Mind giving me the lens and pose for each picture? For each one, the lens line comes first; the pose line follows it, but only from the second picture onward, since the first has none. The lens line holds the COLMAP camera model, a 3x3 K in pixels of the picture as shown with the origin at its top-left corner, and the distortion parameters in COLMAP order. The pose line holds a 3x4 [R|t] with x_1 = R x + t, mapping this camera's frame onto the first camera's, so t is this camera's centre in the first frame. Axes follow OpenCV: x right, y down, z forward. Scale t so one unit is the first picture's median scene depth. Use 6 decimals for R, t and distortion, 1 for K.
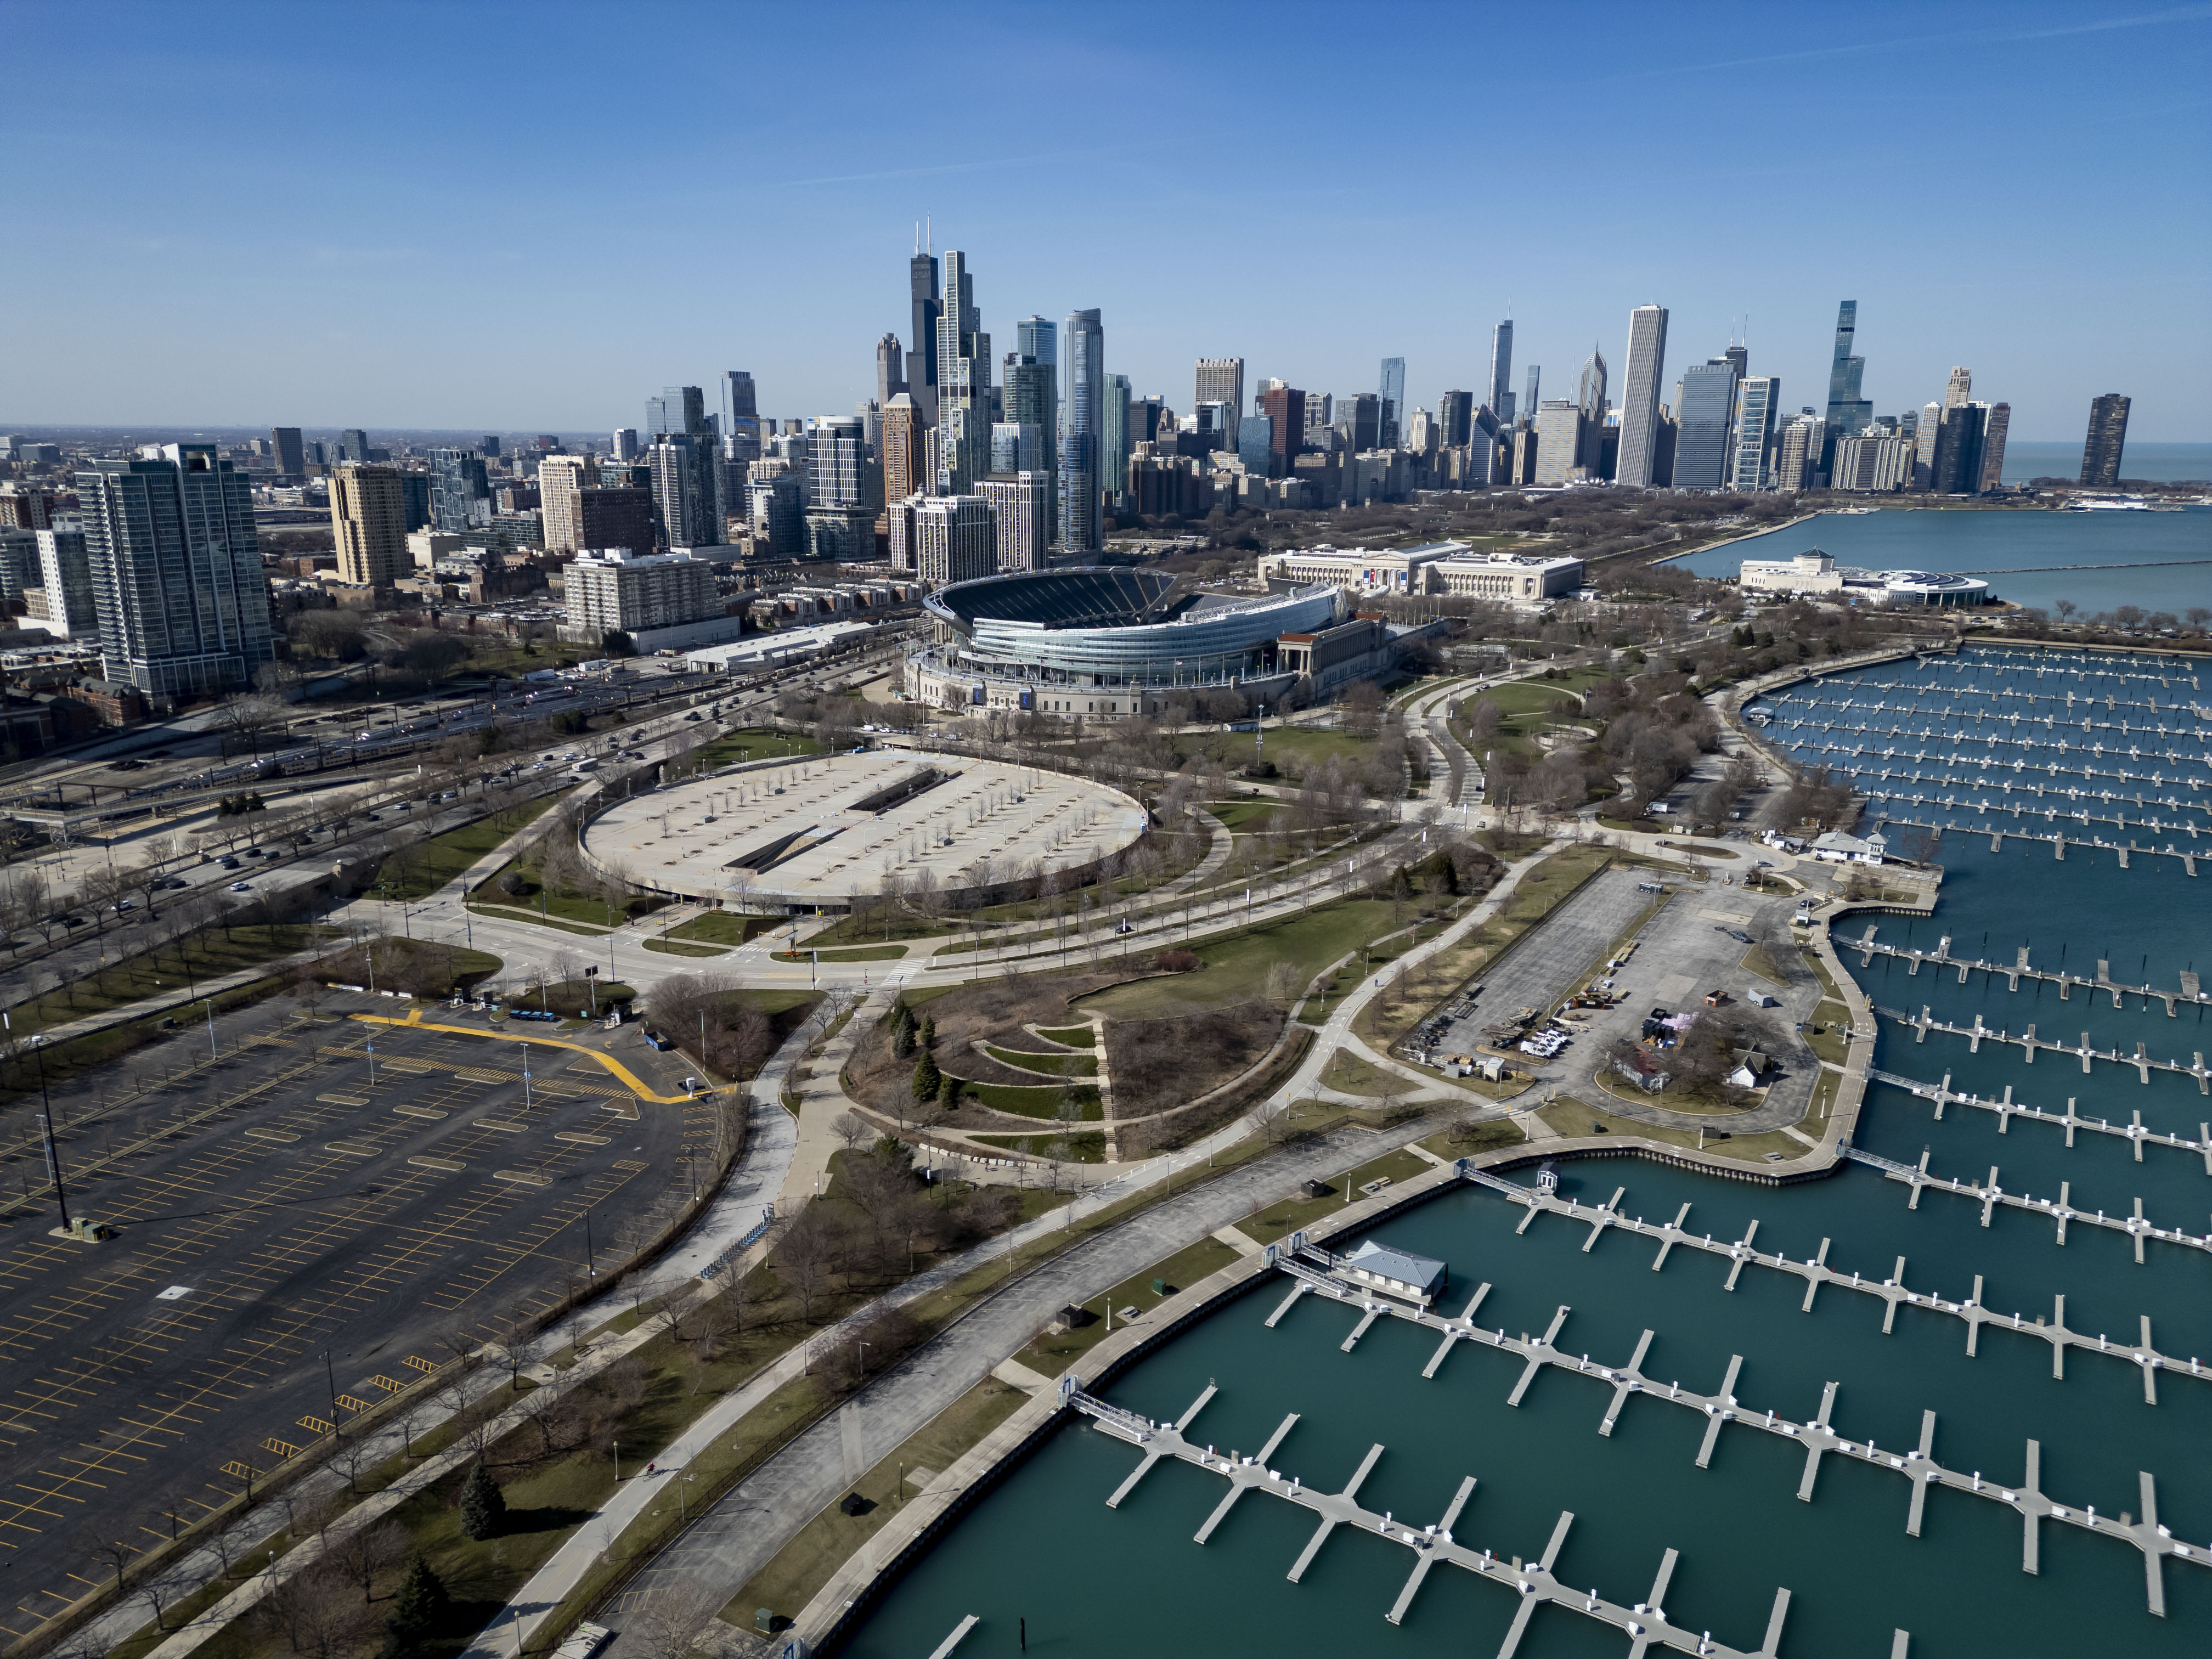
lens RADIAL K [[1521.8, 0, 1091.3], [0, 1521.8, 829.6], [0, 0, 1]] dist [0.046539, -0.035084]
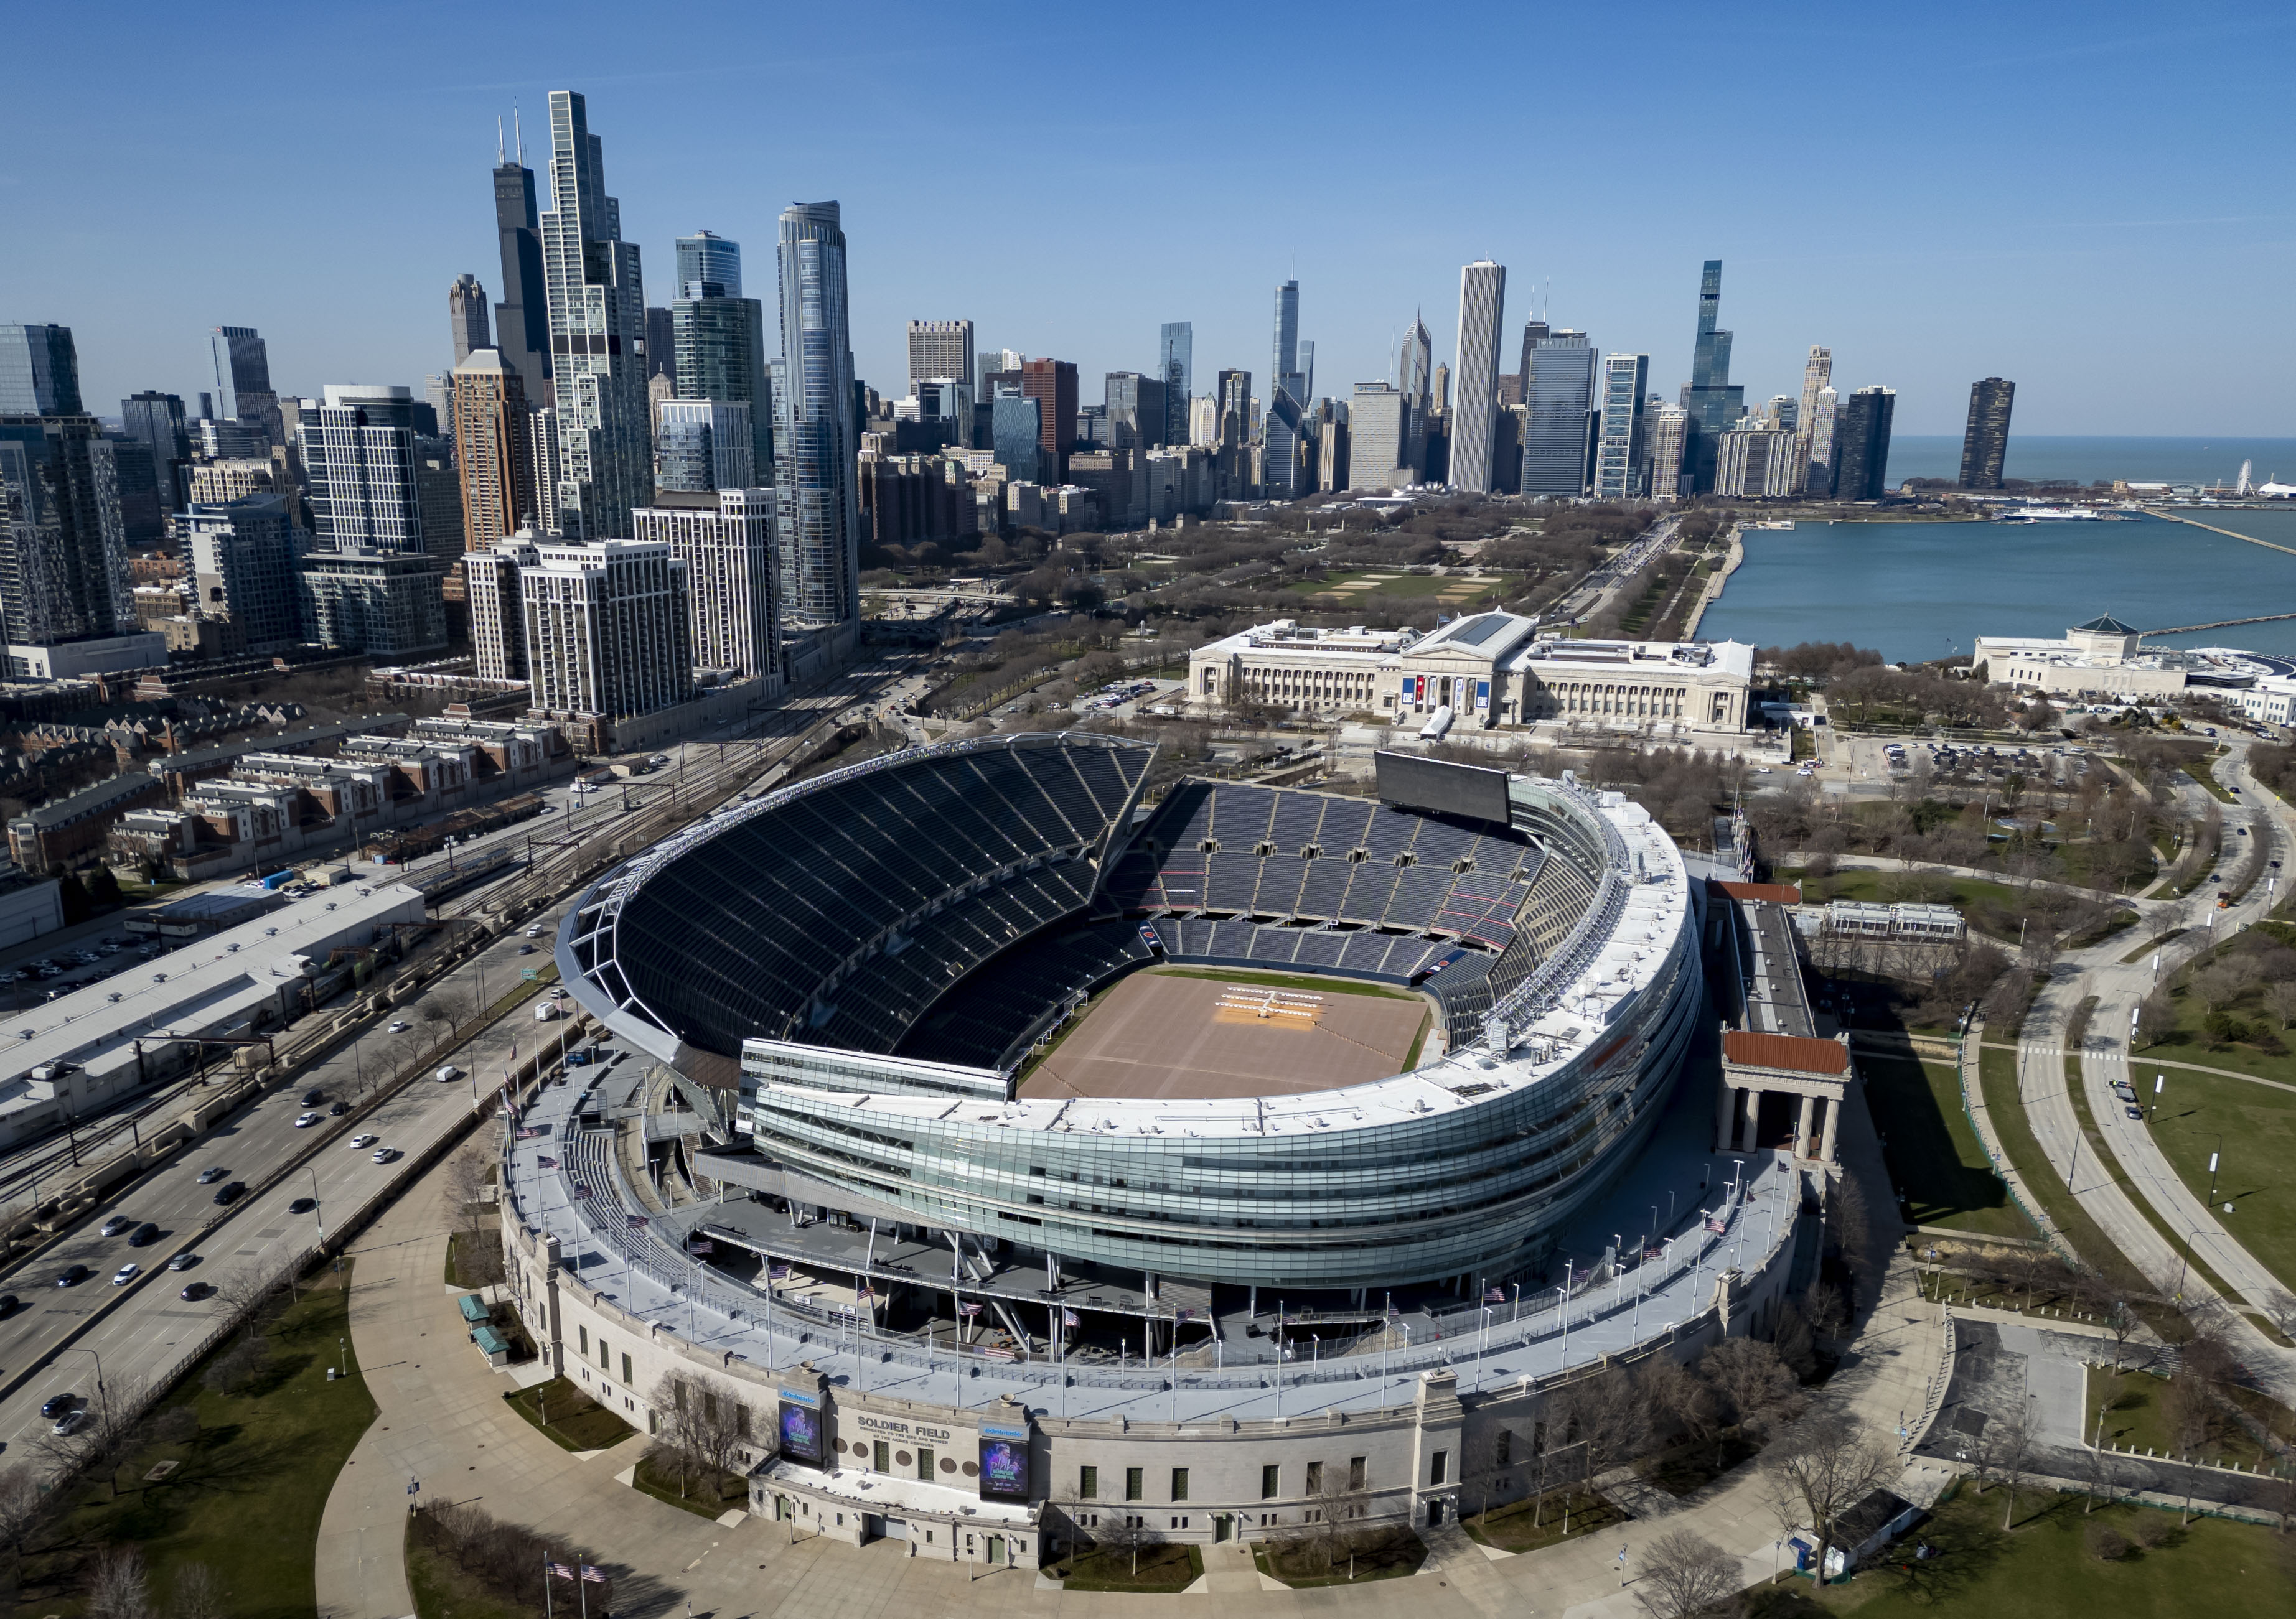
lens RADIAL K [[1686.1, 0, 1069.6], [0, 1686.1, 884.7], [0, 0, 1]] dist [0.038673, 0.001776]
pose [[0.981385, -0.048314, 0.185876, -0.037471], [0.046050, 0.998803, 0.016485, -0.086508], [-0.186450, -0.007618, 0.982435, 0.338204]]
